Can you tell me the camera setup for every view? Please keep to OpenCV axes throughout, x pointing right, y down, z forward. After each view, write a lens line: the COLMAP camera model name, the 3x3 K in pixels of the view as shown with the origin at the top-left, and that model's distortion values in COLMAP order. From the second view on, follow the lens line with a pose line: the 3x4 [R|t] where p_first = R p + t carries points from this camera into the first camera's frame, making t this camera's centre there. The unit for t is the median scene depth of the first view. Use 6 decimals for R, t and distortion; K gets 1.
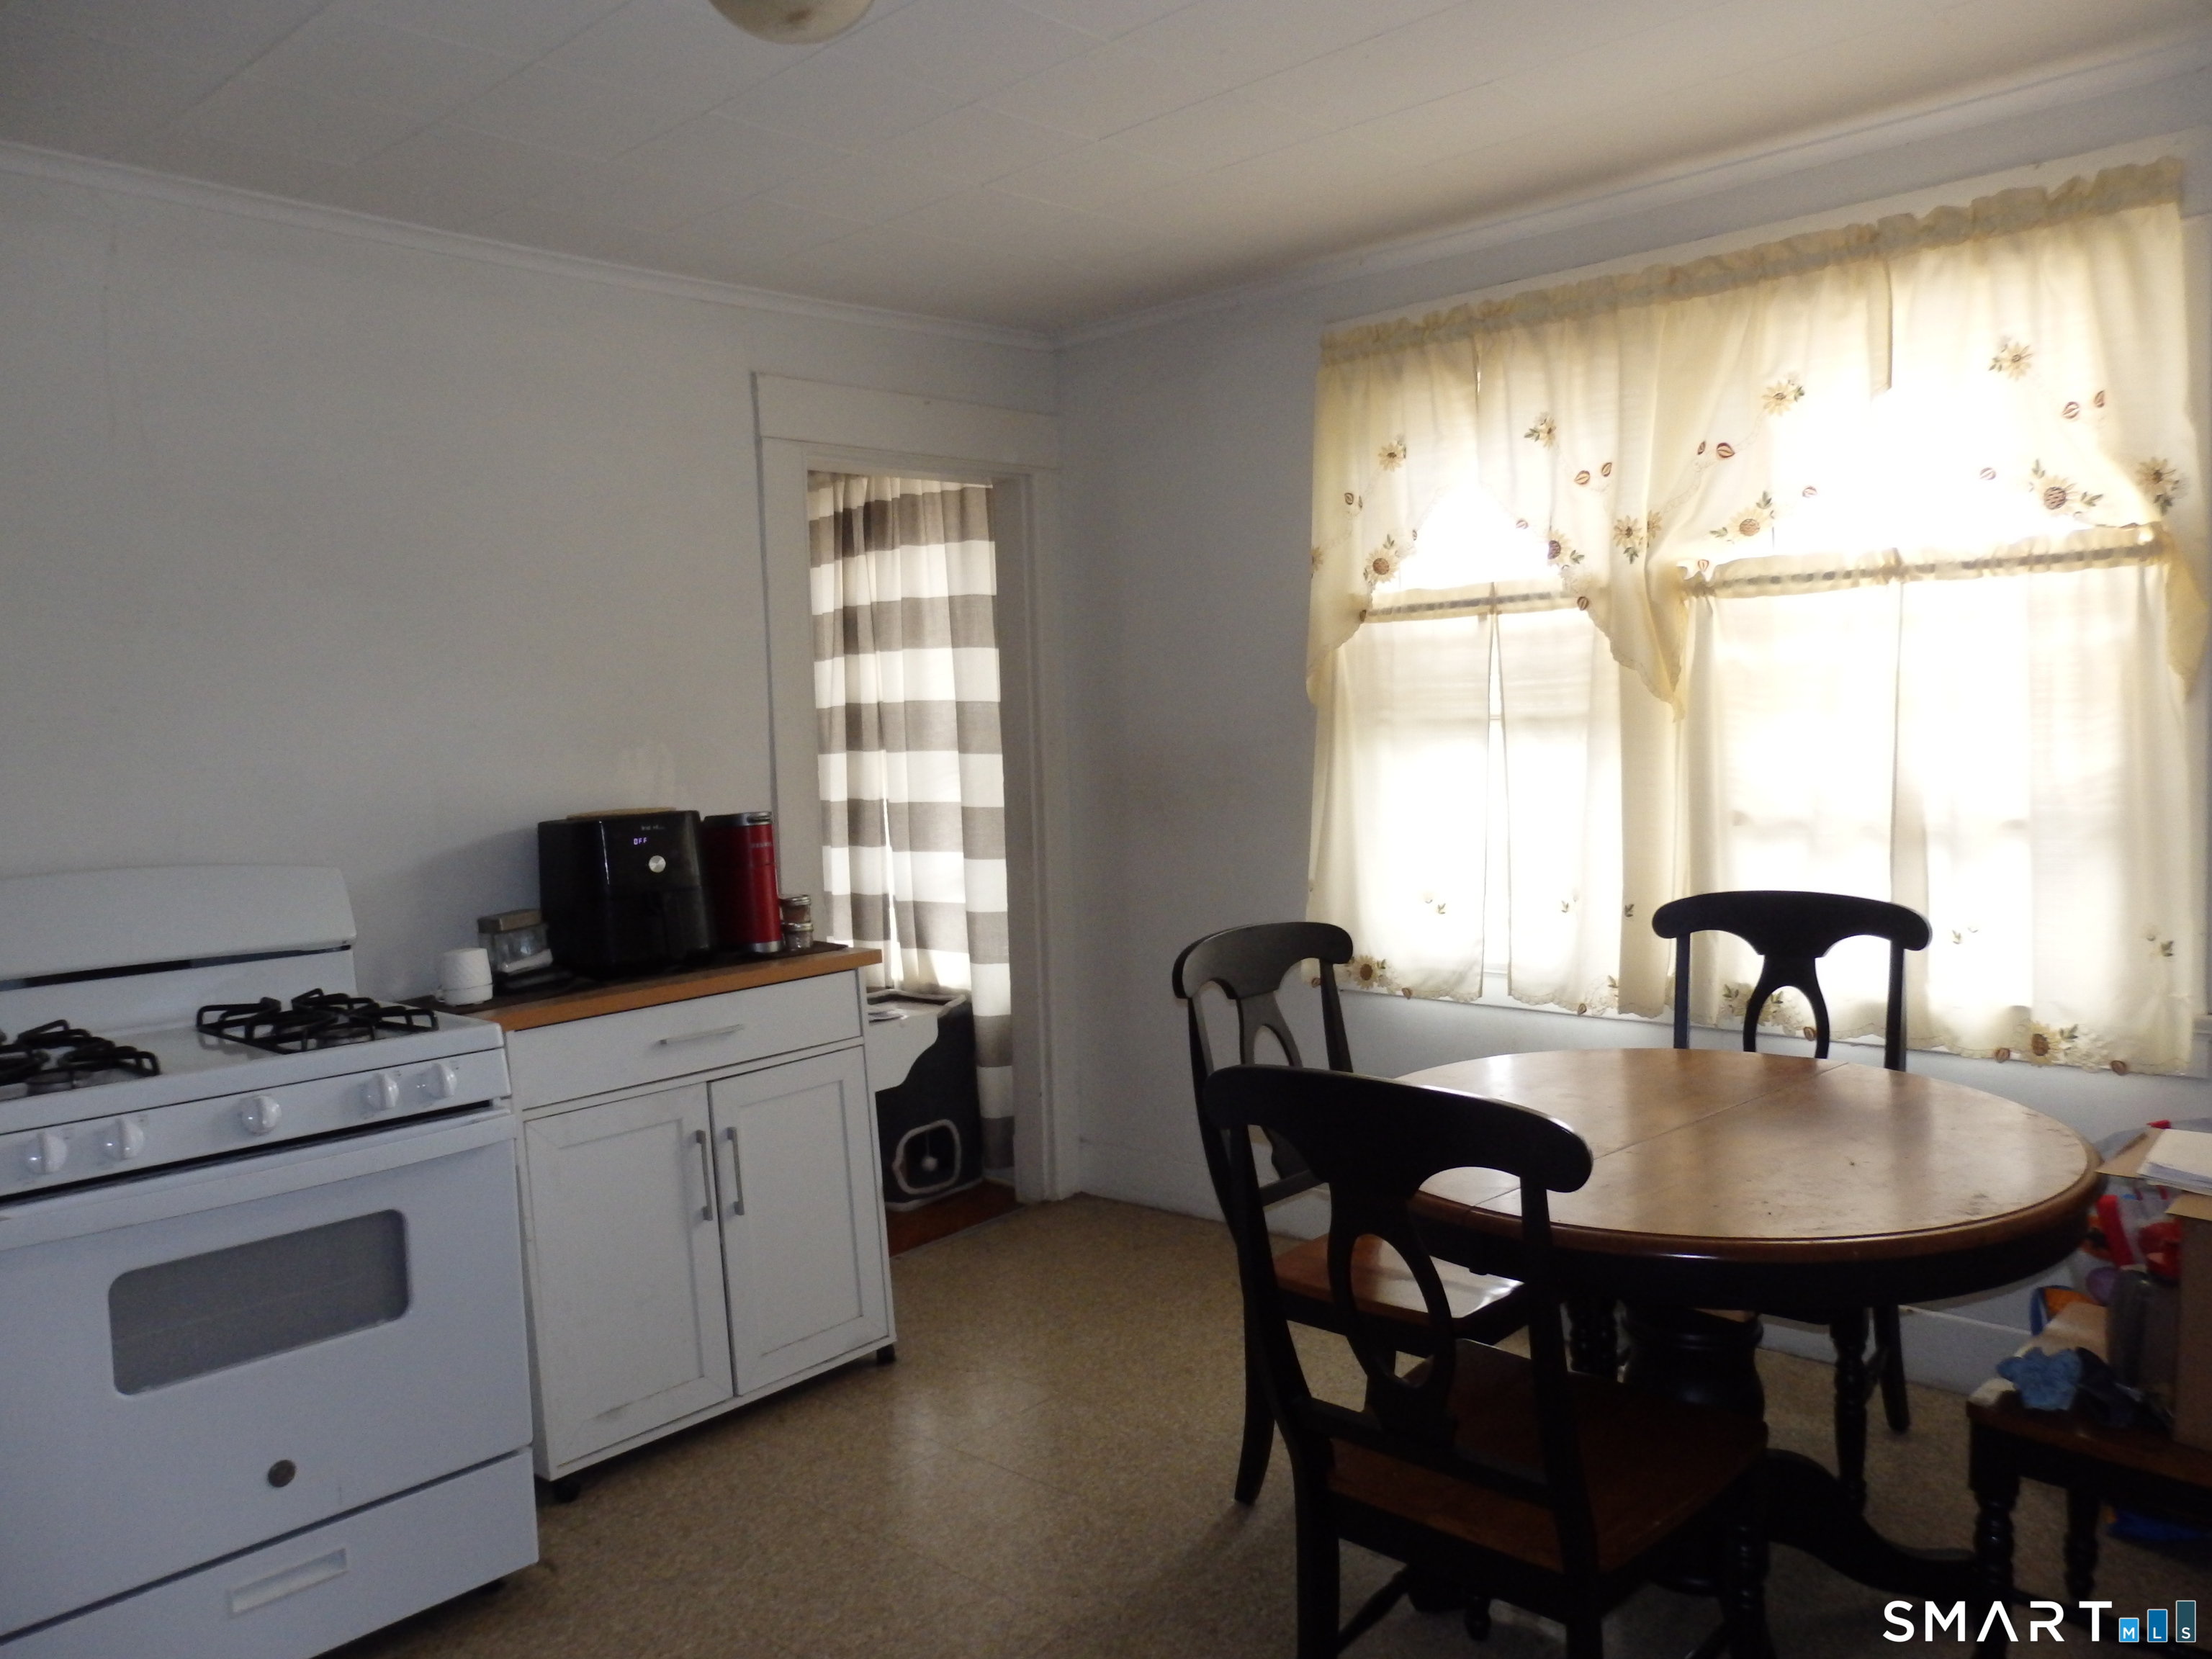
lens RADIAL K [[1643.5, 0, 1089.8], [0, 1643.5, 806.4], [0, 0, 1]] dist [-0.007220, 0.014176]
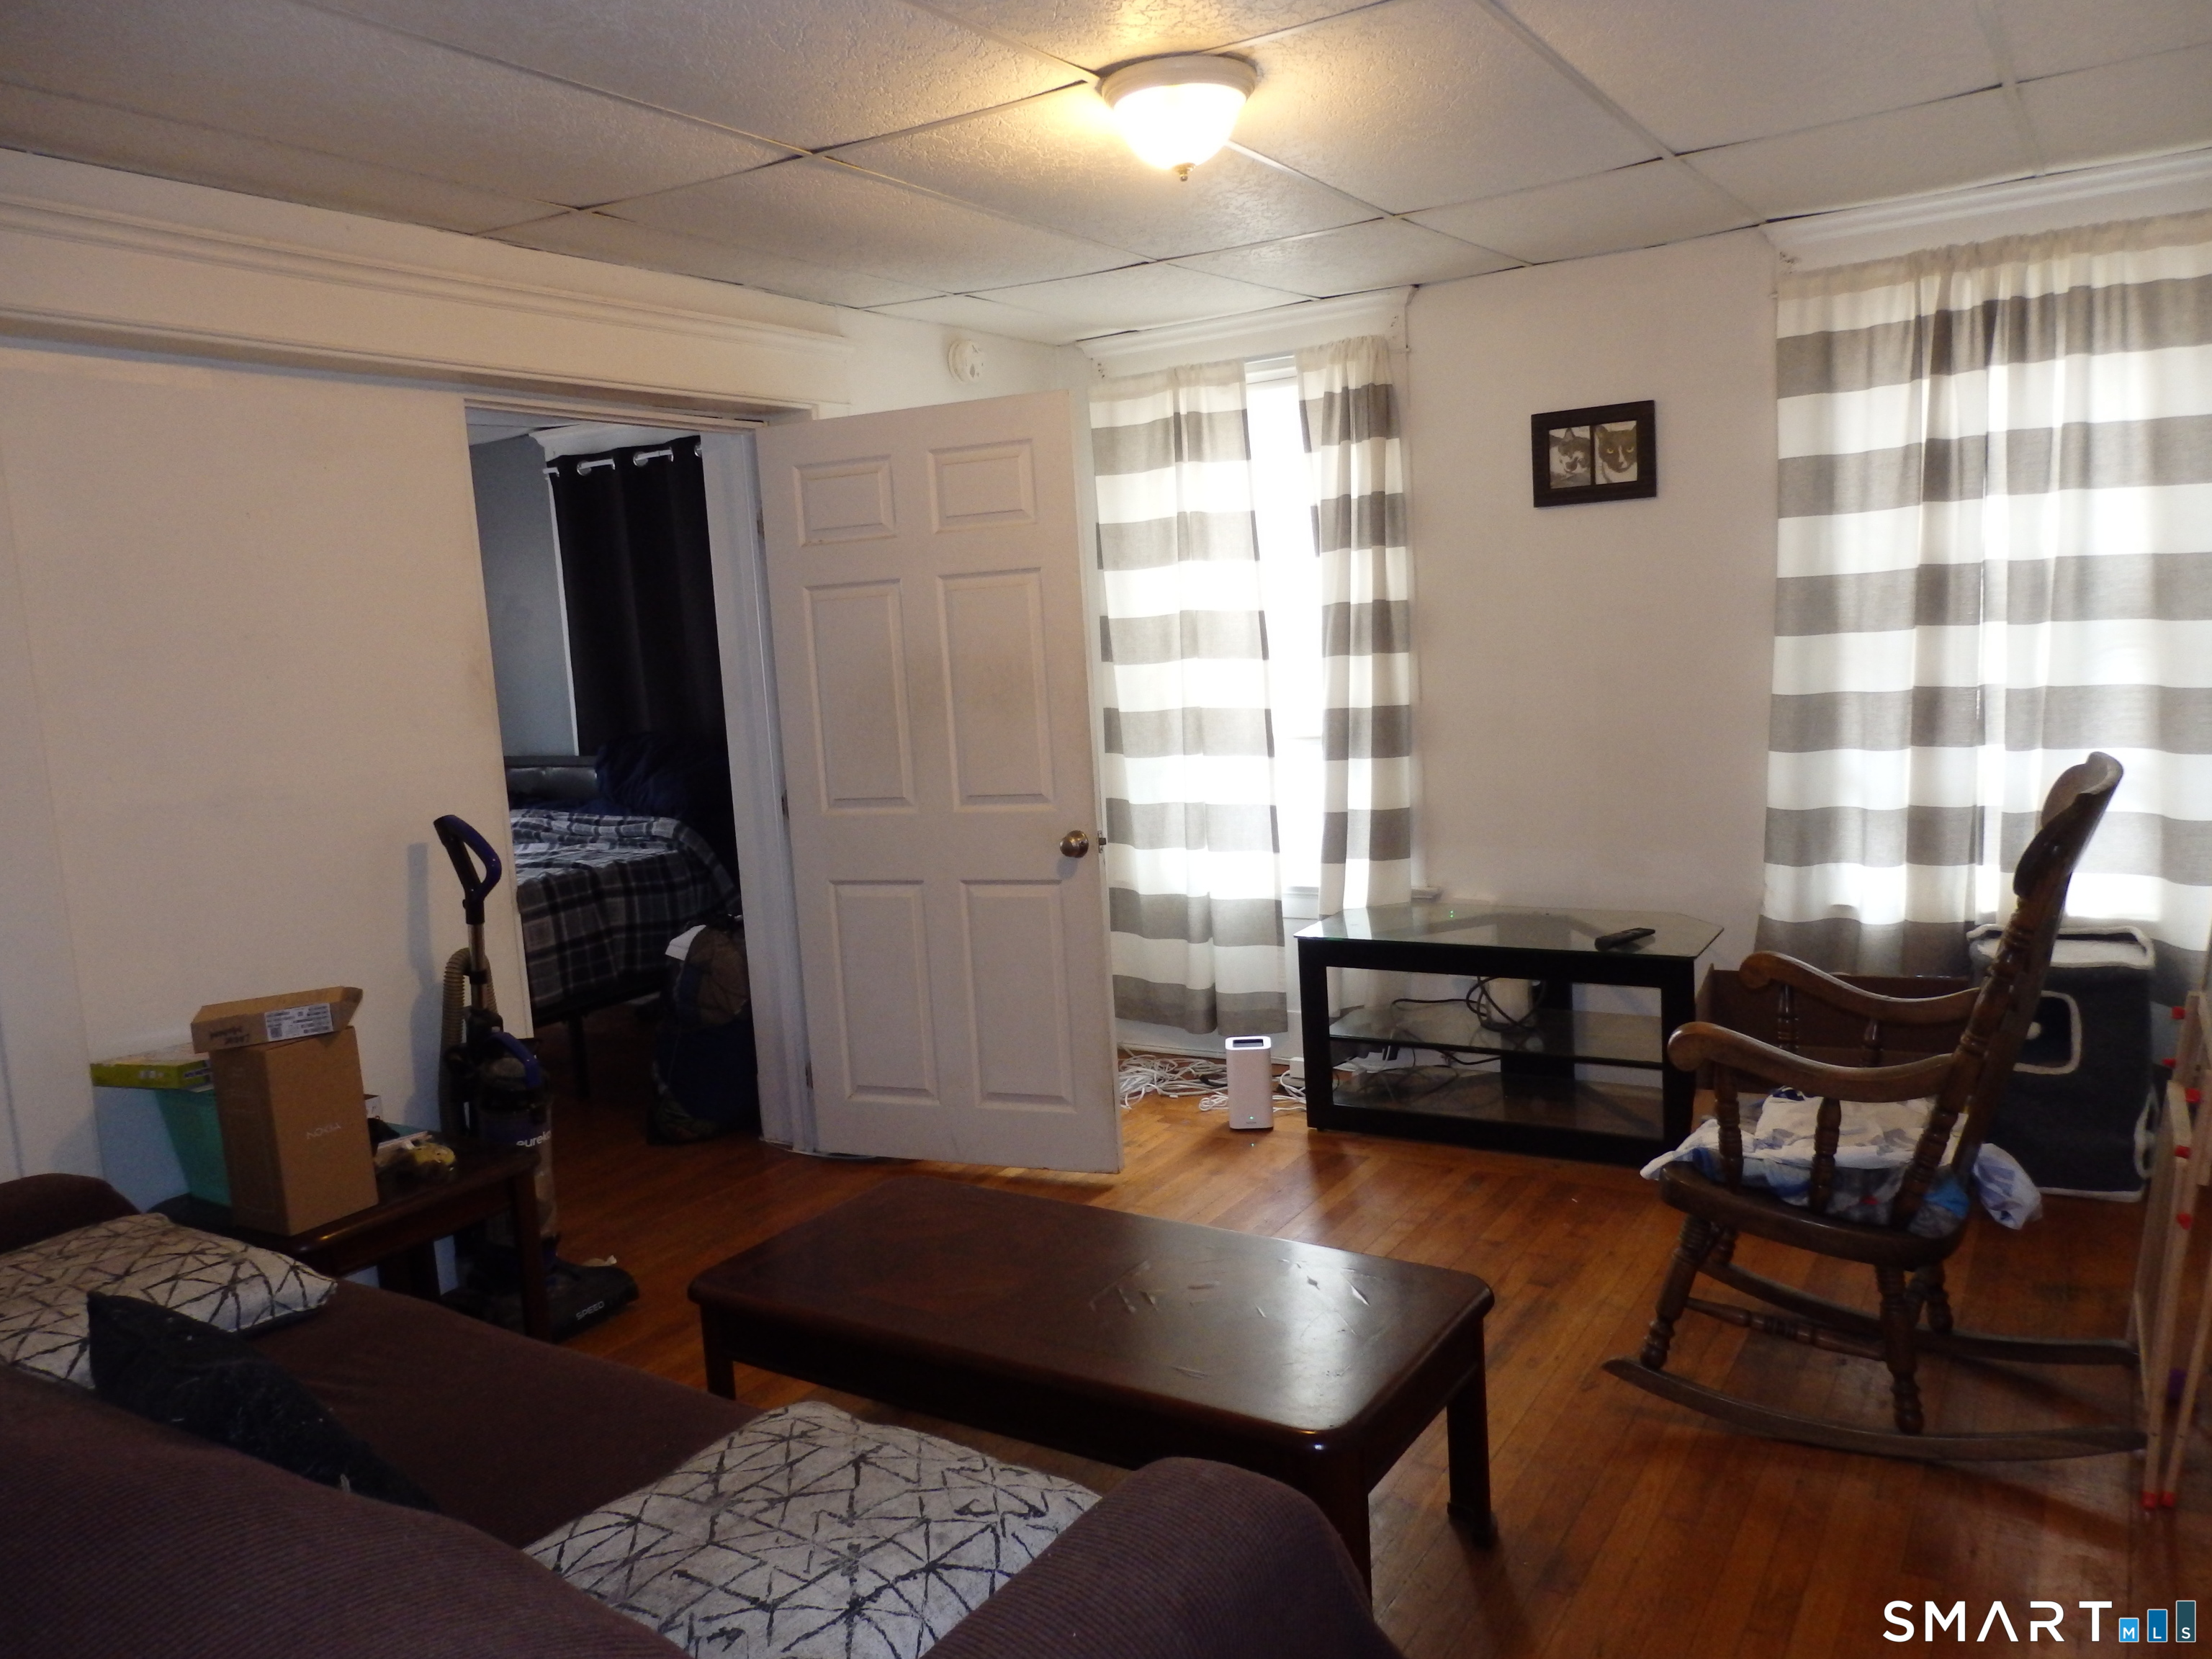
lens RADIAL K [[1643.5, 0, 1114.5], [0, 1643.5, 839.0], [0, 0, 1]] dist [-0.007220, 0.014176]
pose [[0.983351, -0.052202, 0.174058, -0.692739], [0.038969, 0.996144, 0.078602, -0.009237], [-0.177490, -0.070510, 0.981593, 0.295684]]
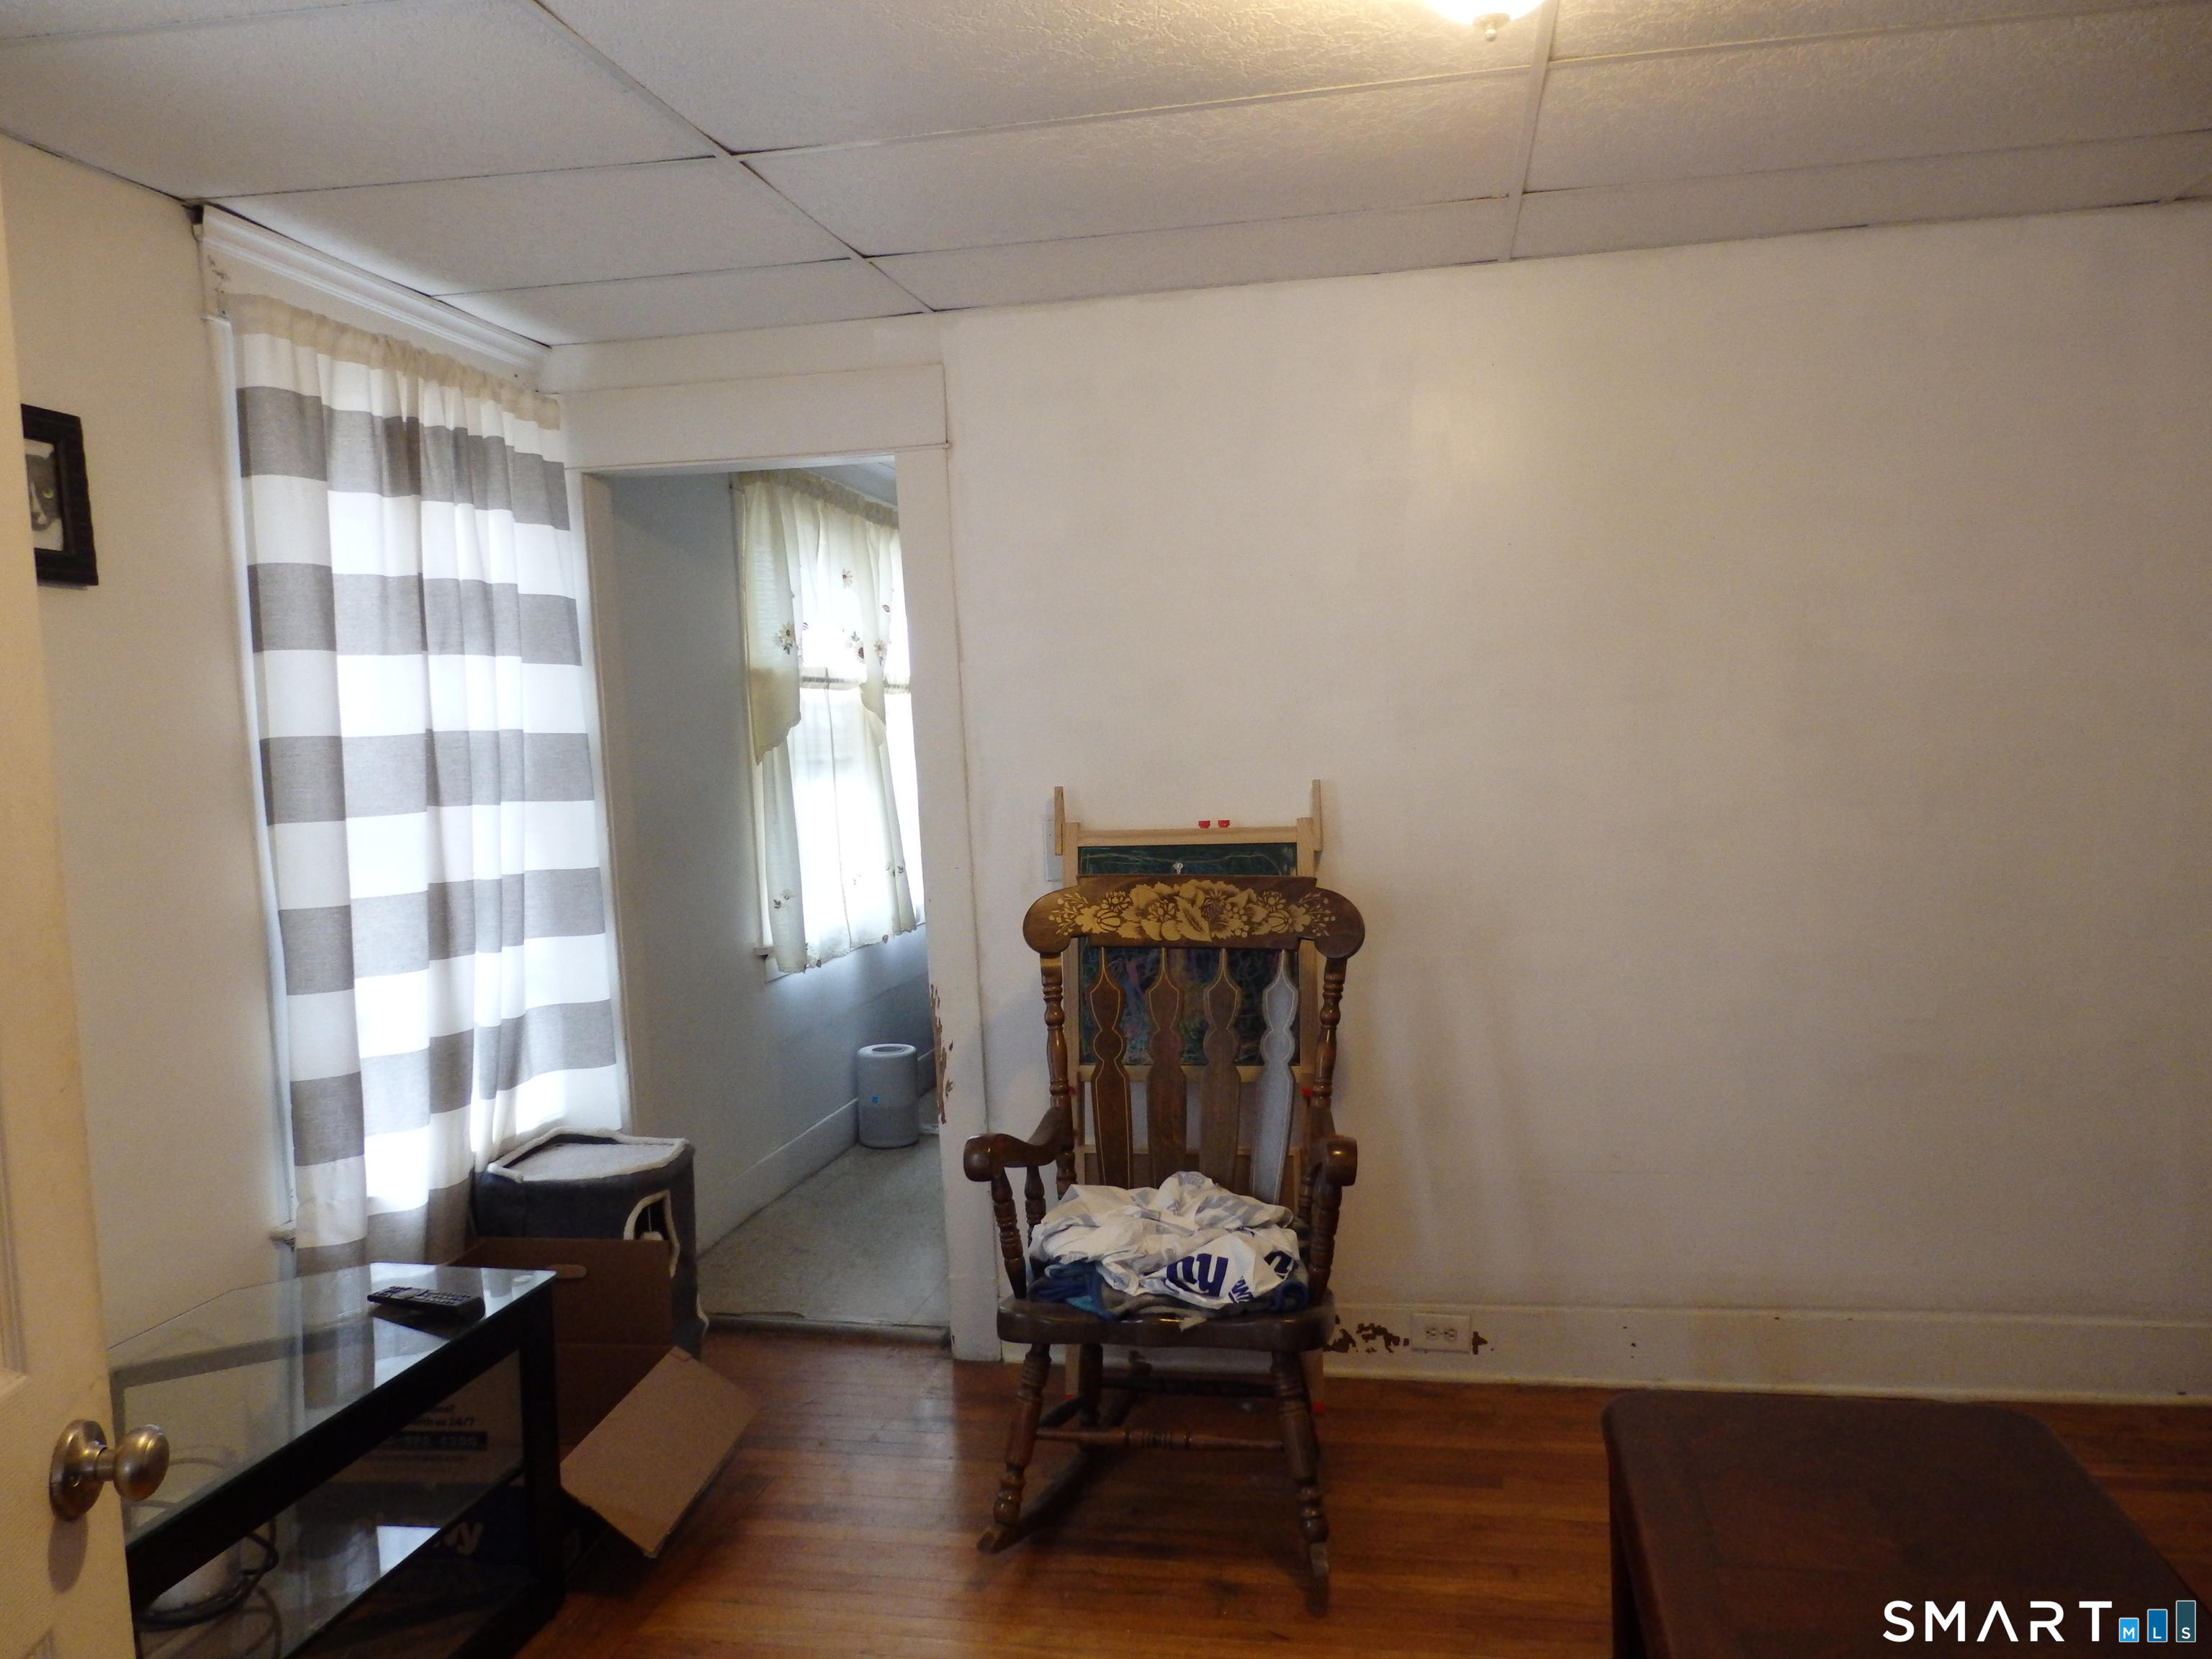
lens RADIAL K [[1643.5, 0, 1113.0], [0, 1643.5, 840.7], [0, 0, 1]] dist [-0.007220, 0.014176]
pose [[-0.516881, -0.001700, 0.856056, -0.834546], [0.099571, 0.993091, 0.062093, -0.035214], [-0.850247, 0.117333, -0.513141, 1.135093]]
